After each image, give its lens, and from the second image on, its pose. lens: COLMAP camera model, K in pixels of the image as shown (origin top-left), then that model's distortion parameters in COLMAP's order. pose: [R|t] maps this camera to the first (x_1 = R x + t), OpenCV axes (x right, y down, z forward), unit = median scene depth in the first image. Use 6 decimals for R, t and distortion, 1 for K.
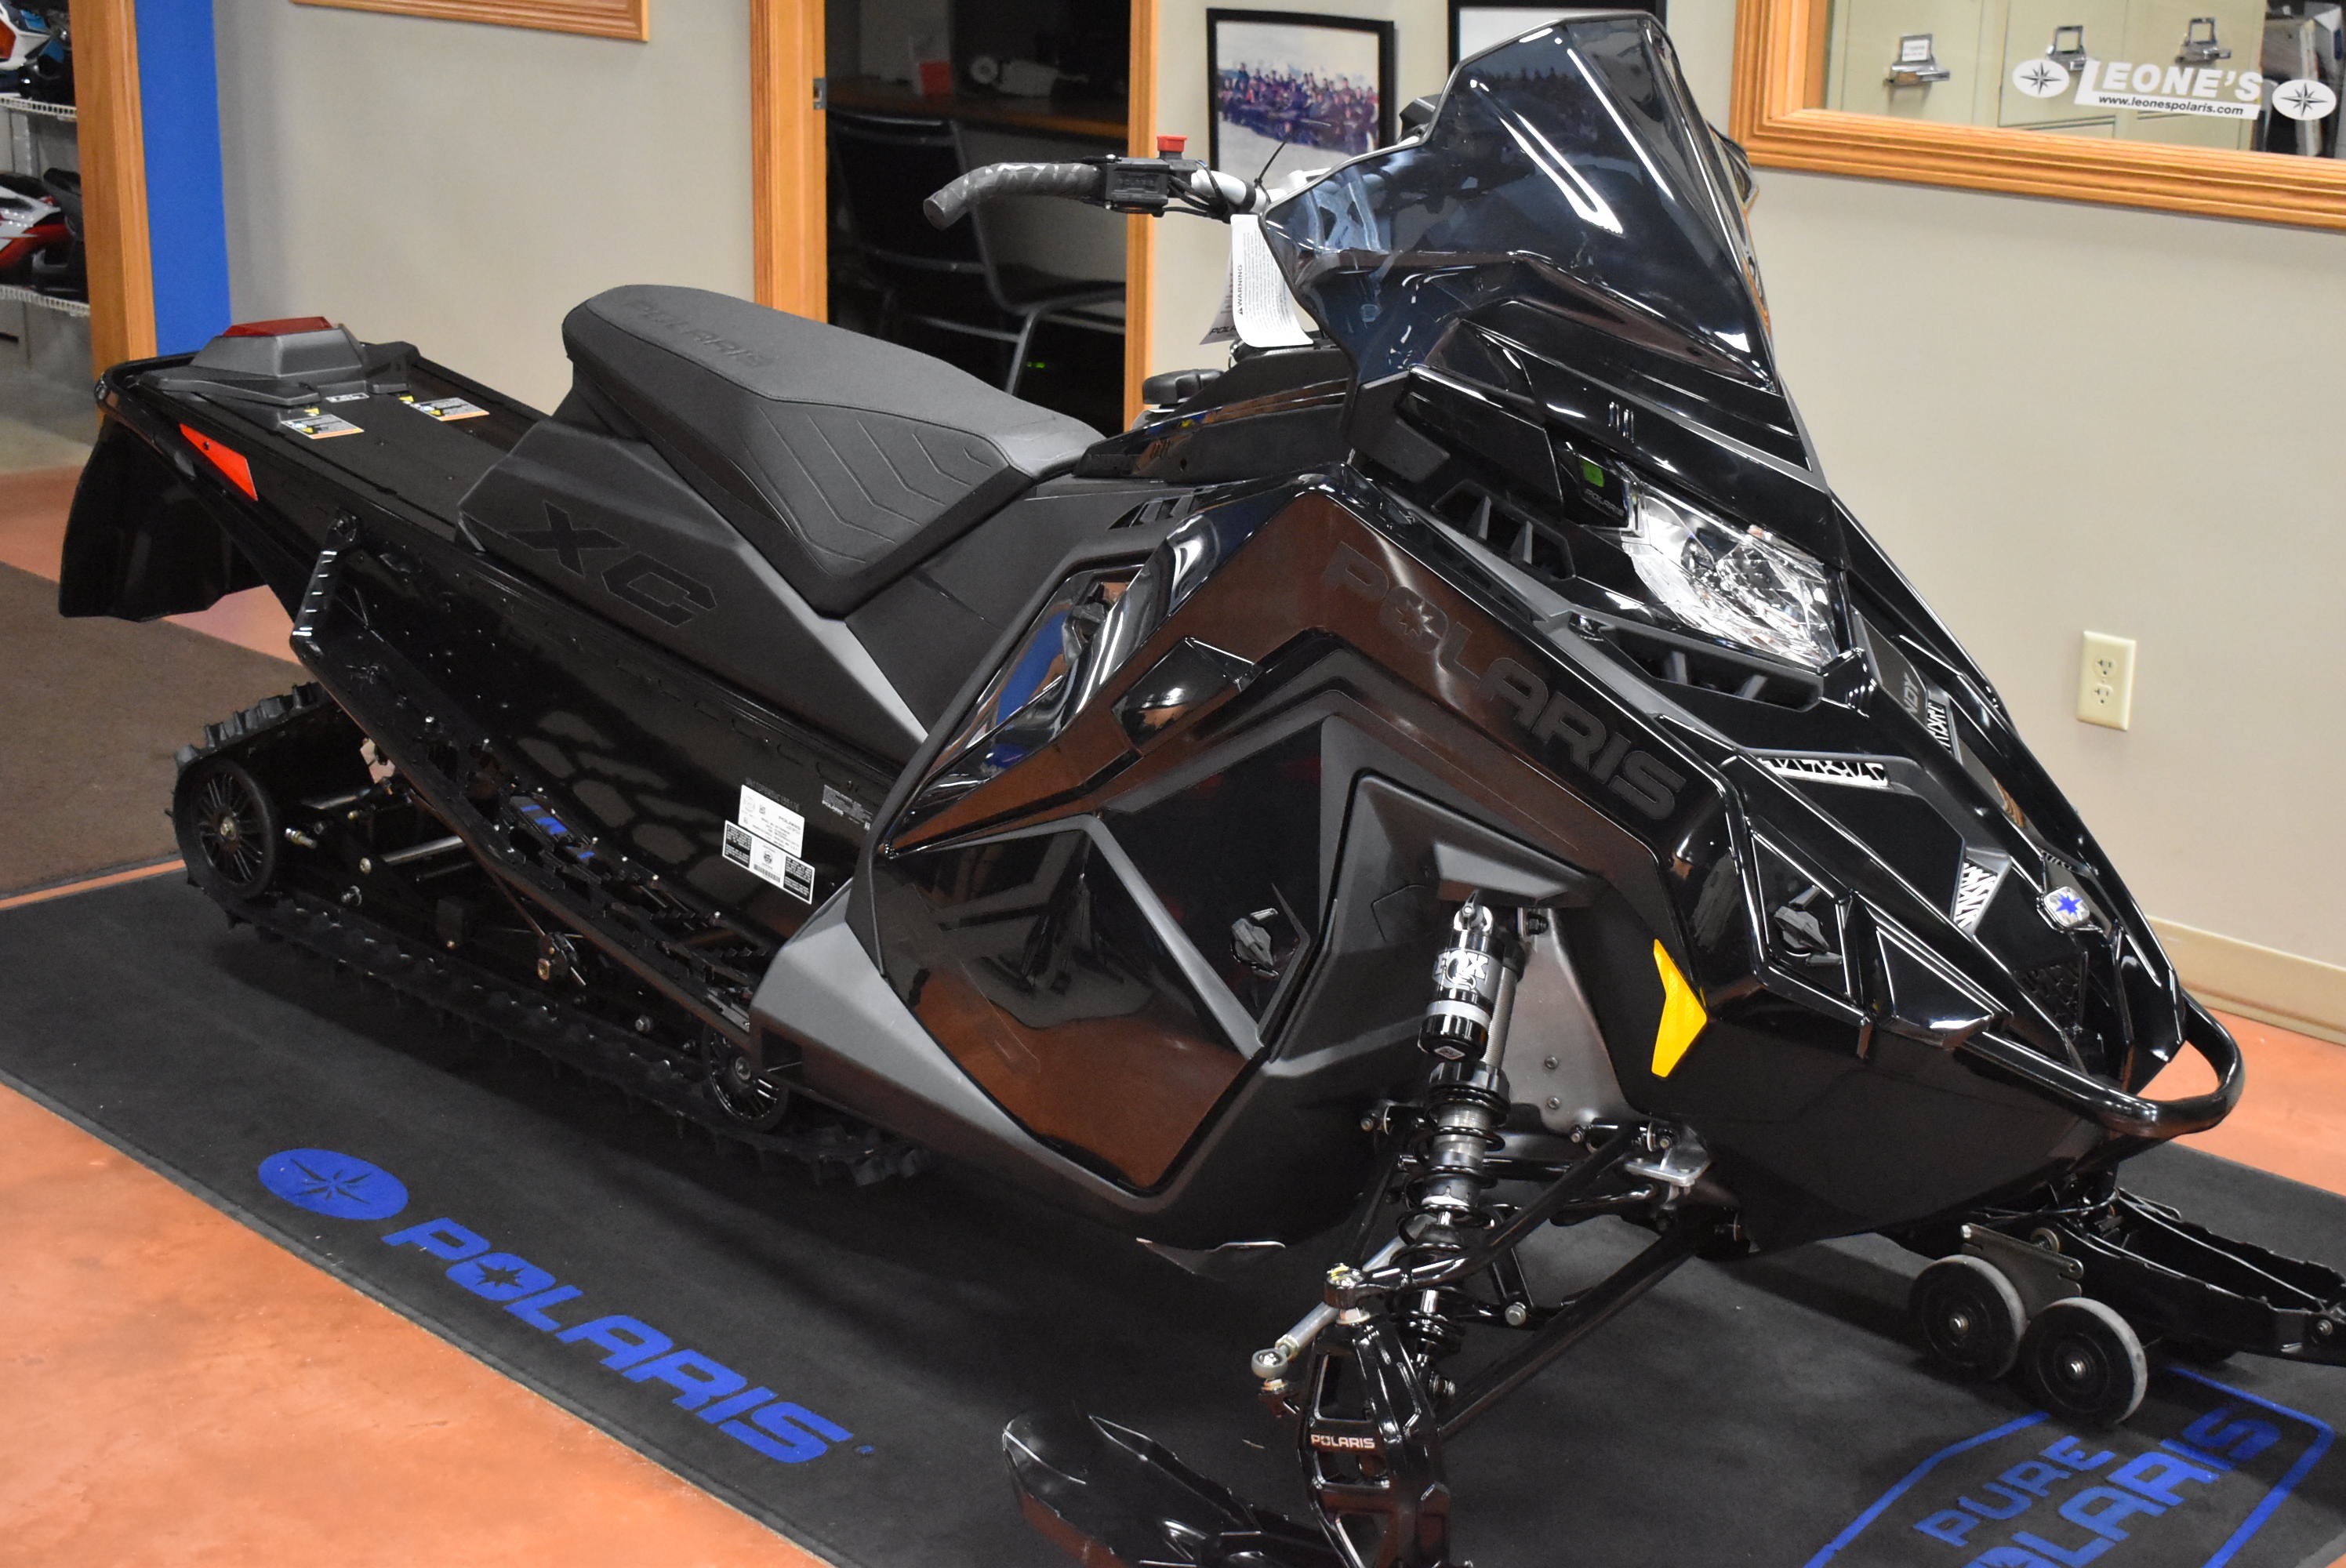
lens RADIAL K [[3373.6, 0, 1177.0], [0, 3373.6, 781.0], [0, 0, 1]] dist [-0.030366, 0.000000]
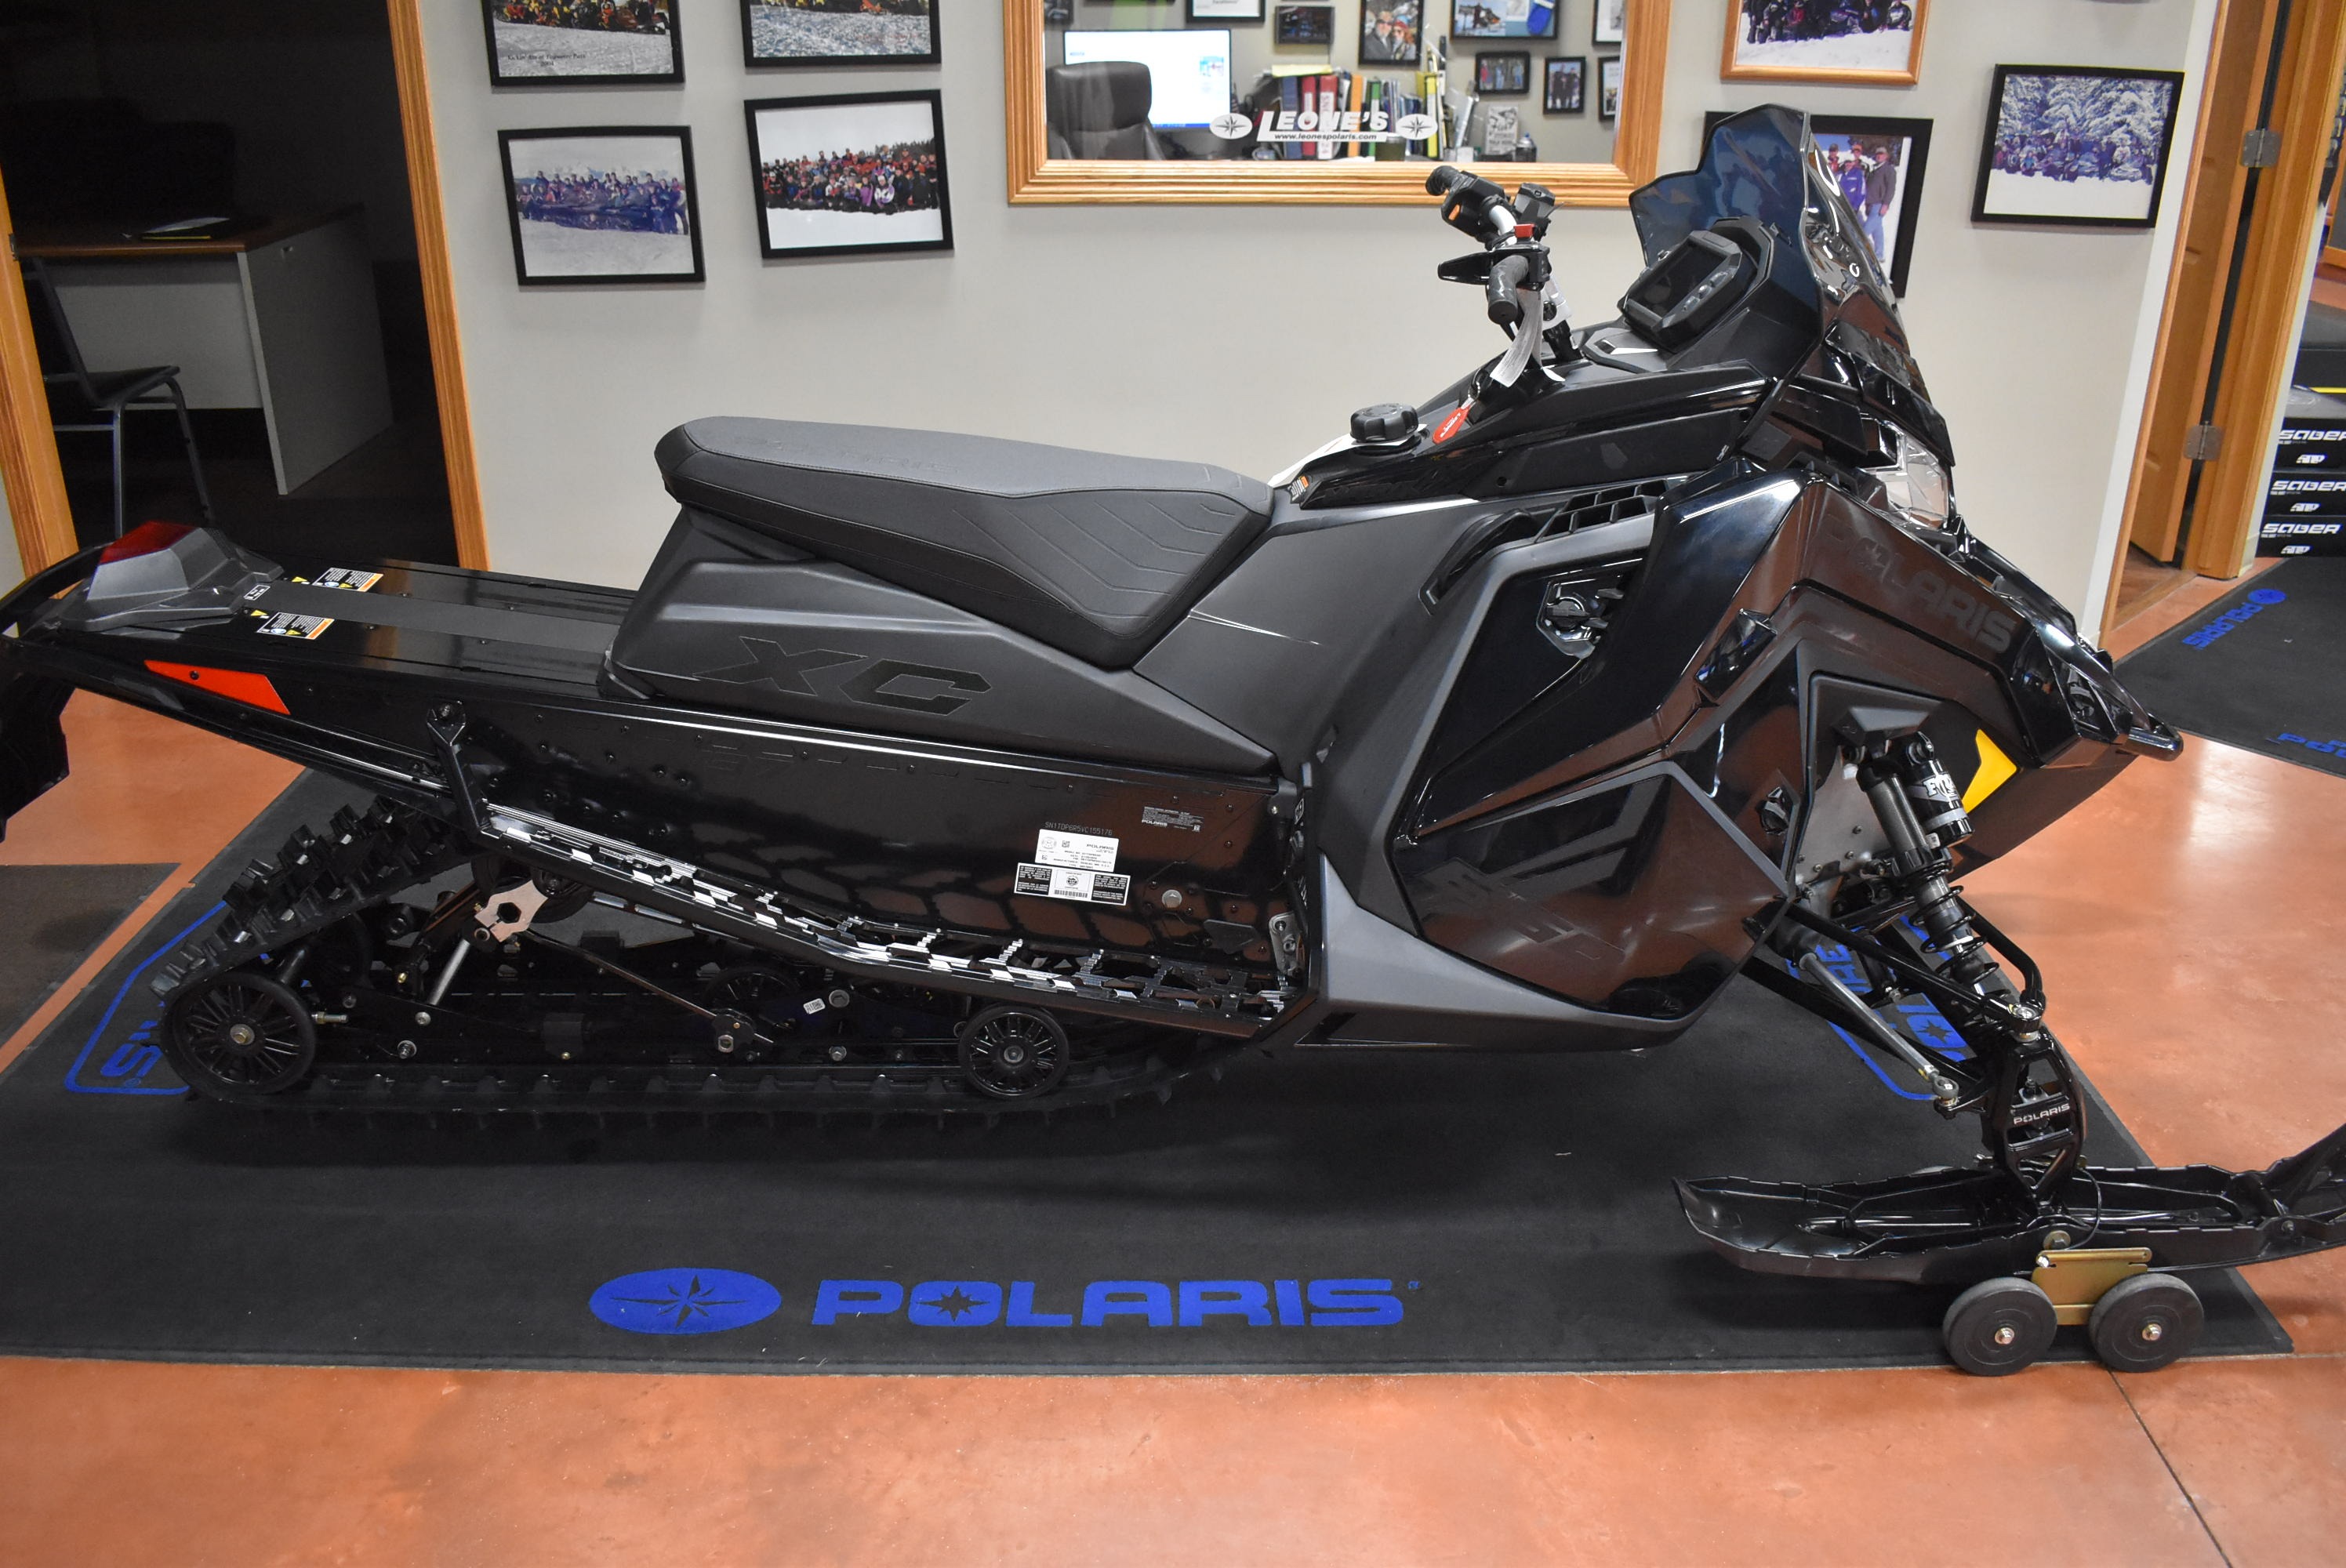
lens RADIAL K [[1909.0, 0, 1164.7], [0, 1909.0, 799.6], [0, 0, 1]] dist [-0.093813, 0.012491]
pose [[0.703541, -0.306205, 0.641302, -0.460489], [0.210685, 0.951712, 0.223286, -0.130360], [-0.678706, -0.021979, 0.734081, 0.434251]]
